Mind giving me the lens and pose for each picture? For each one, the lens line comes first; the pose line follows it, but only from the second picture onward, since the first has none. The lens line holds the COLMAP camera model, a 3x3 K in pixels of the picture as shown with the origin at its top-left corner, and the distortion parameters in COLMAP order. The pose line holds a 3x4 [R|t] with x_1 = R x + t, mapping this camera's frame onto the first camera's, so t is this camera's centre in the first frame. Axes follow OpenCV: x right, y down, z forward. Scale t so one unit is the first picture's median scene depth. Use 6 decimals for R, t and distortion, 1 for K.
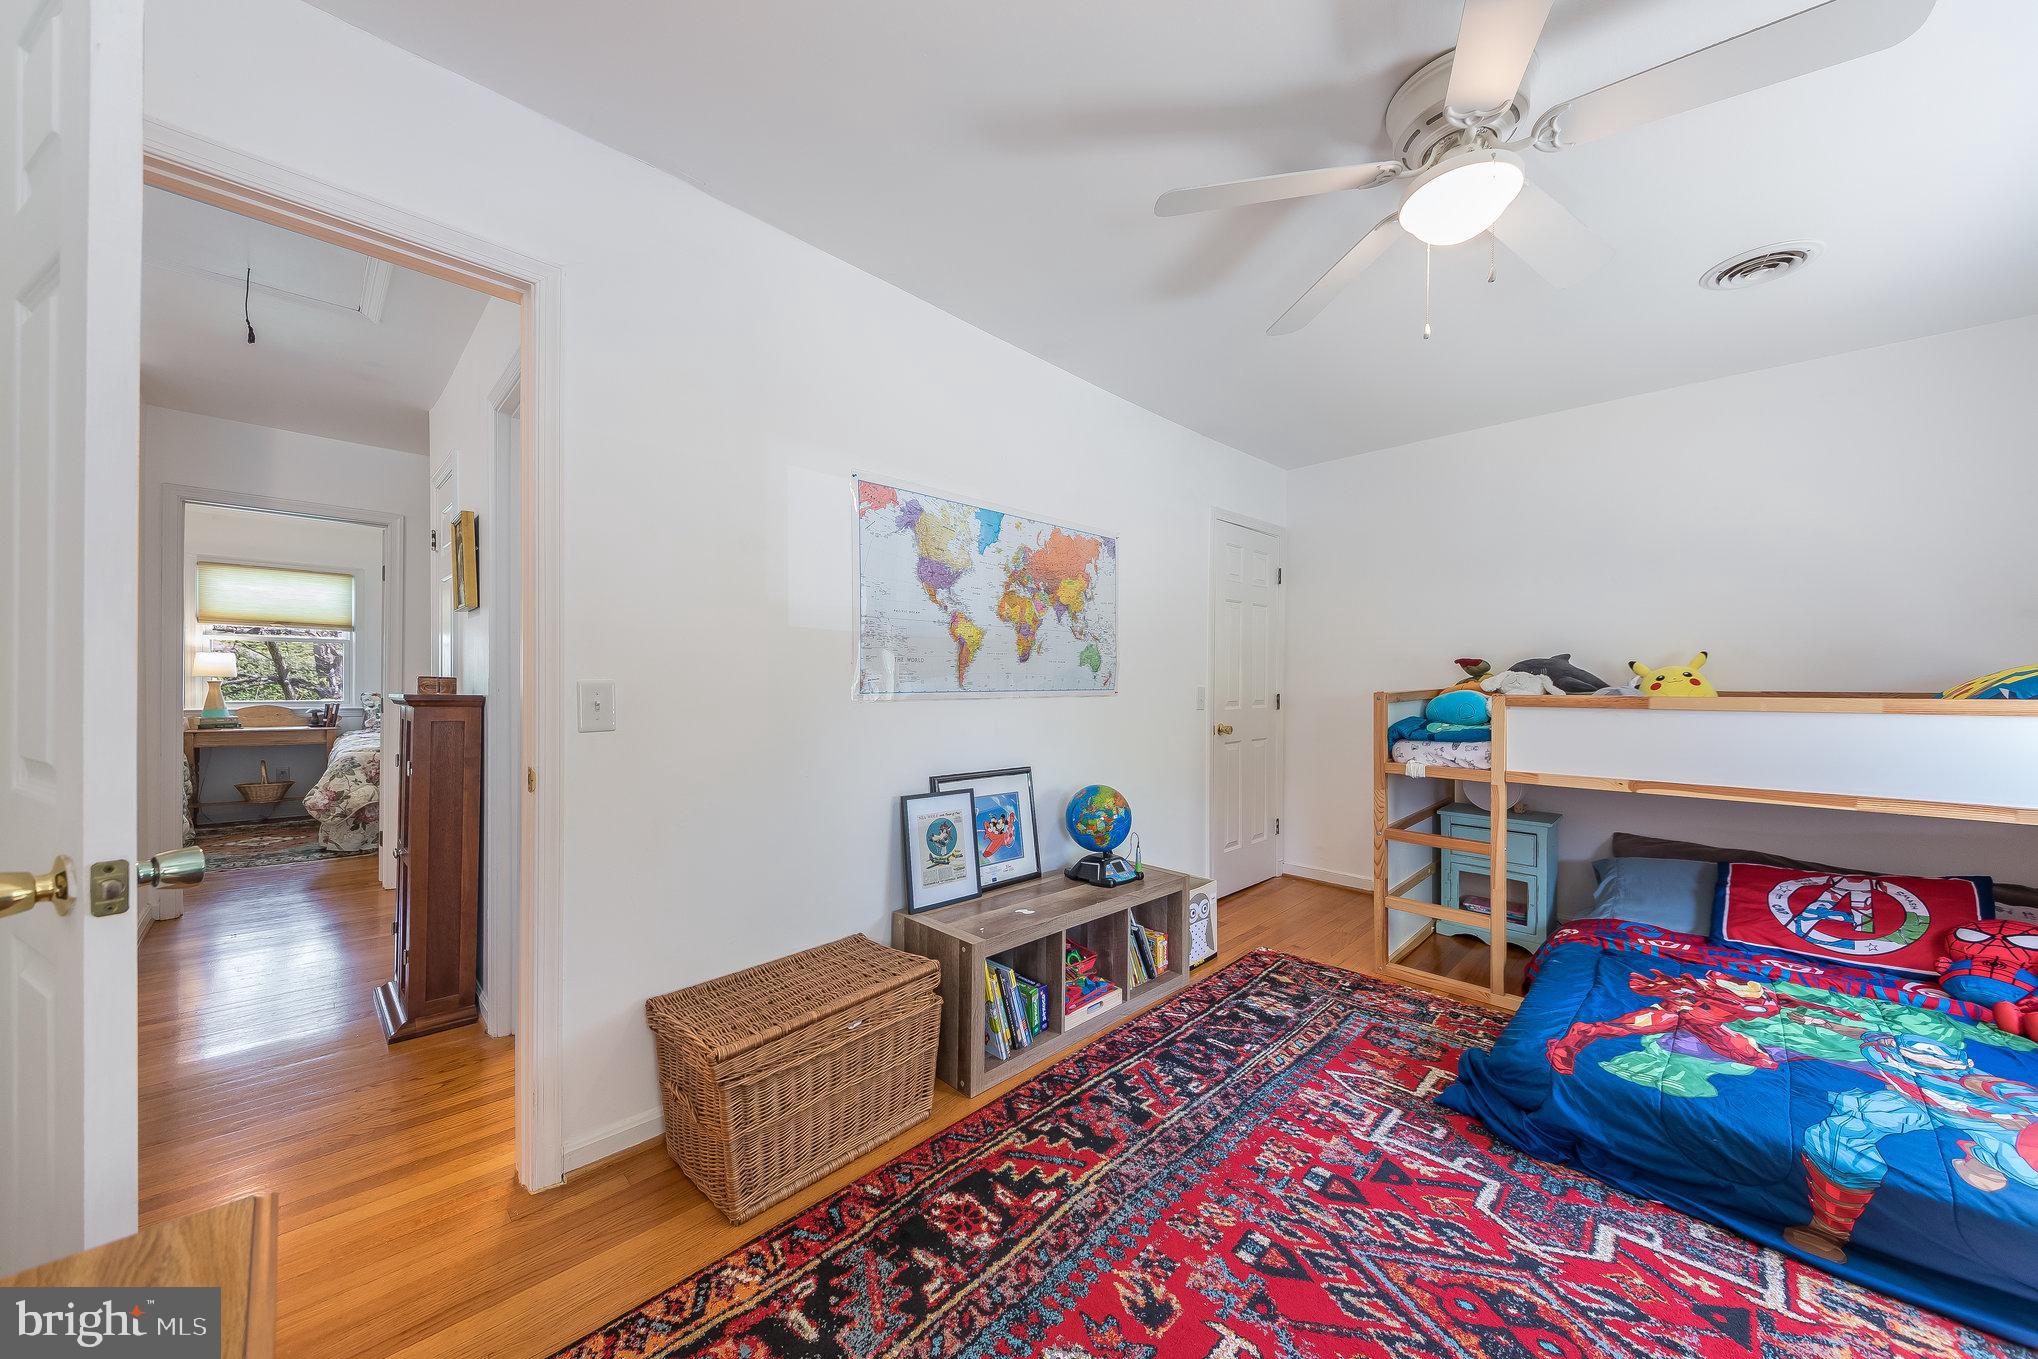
lens RADIAL K [[729.8, 0, 1021.1], [0, 729.8, 689.4], [0, 0, 1]] dist [0.005783, -0.003661]
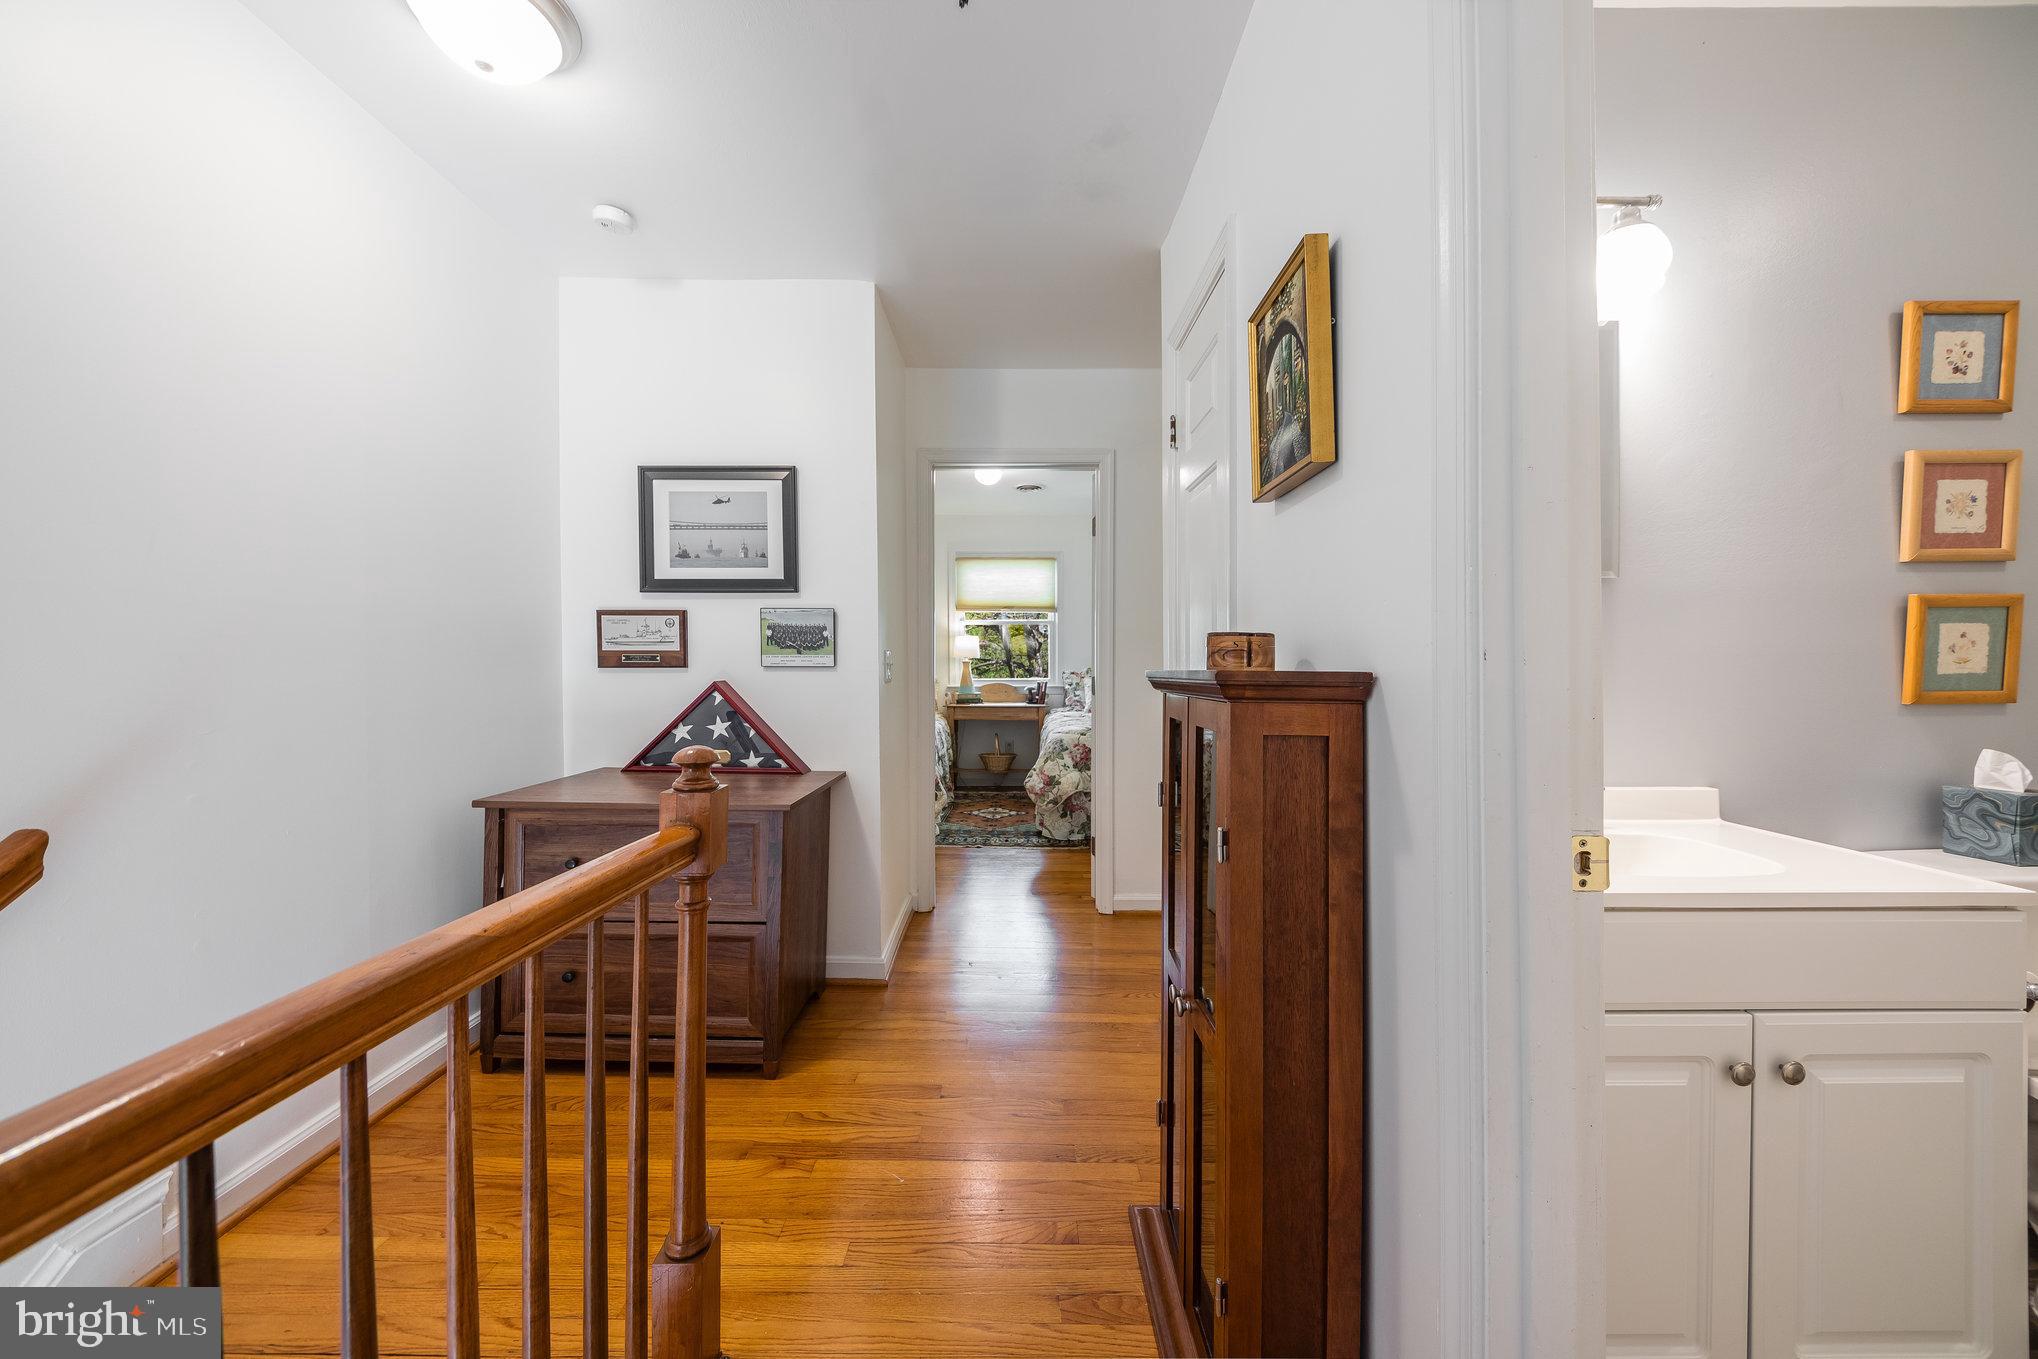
lens RADIAL K [[729.8, 0, 1010.9], [0, 729.8, 663.1], [0, 0, 1]] dist [0.005783, -0.003661]
pose [[0.705654, -0.010428, -0.708480, -0.282466], [0.005030, 0.999940, -0.009708, 0.003067], [0.708538, 0.003287, 0.705665, 0.279655]]
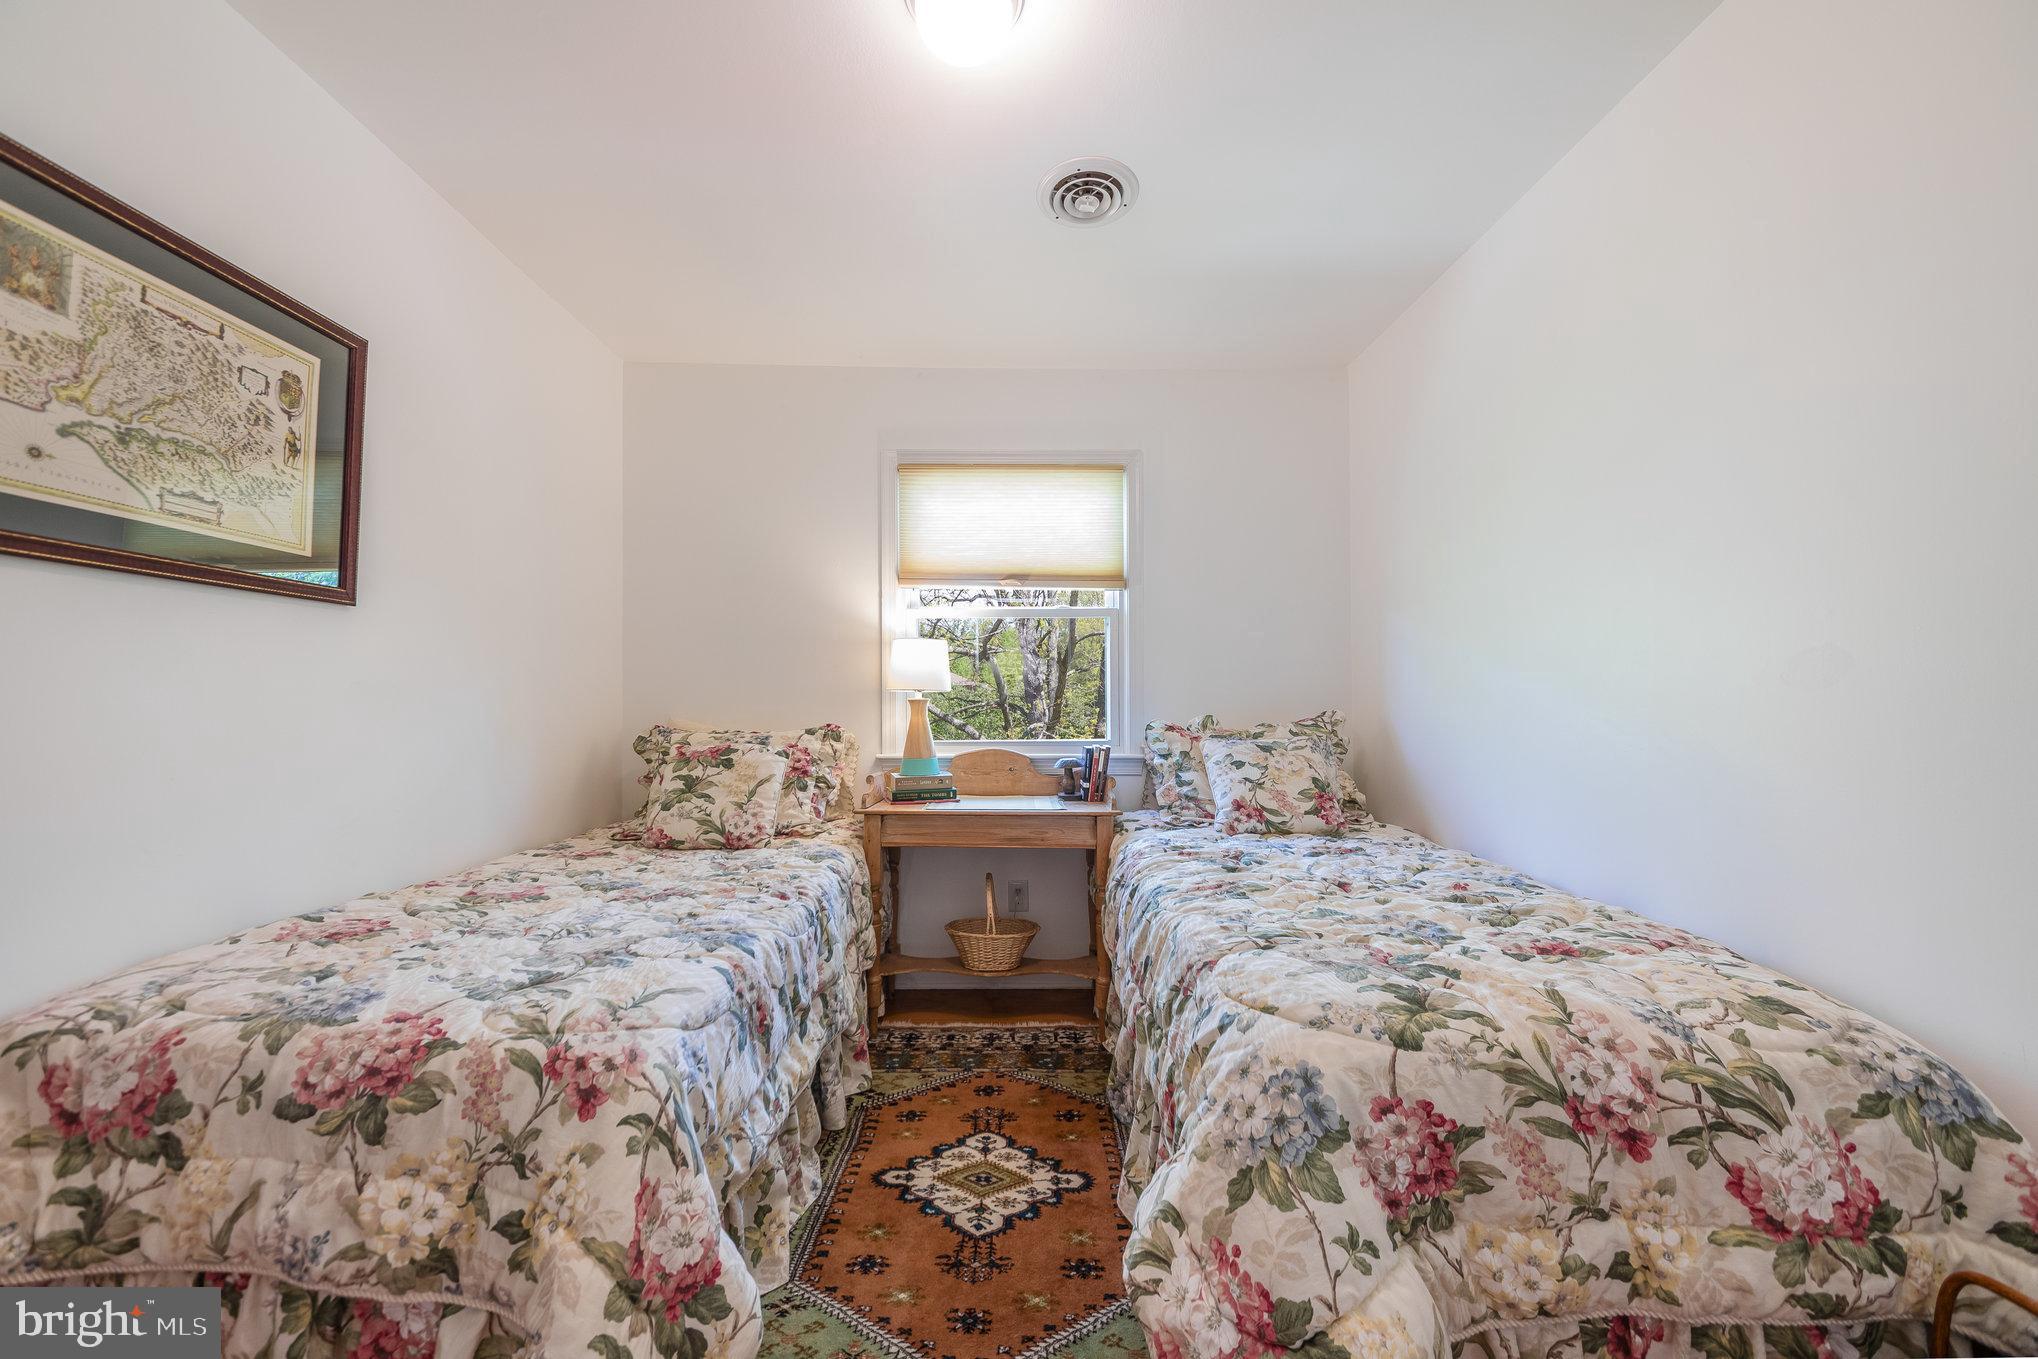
lens RADIAL K [[729.8, 0, 1022.0], [0, 729.8, 682.0], [0, 0, 1]] dist [0.005783, -0.003661]
pose [[0.723584, -0.034358, -0.689381, -0.812019], [0.007456, 0.999091, -0.041968, -0.002875], [0.690196, 0.025228, 0.723183, 0.785958]]
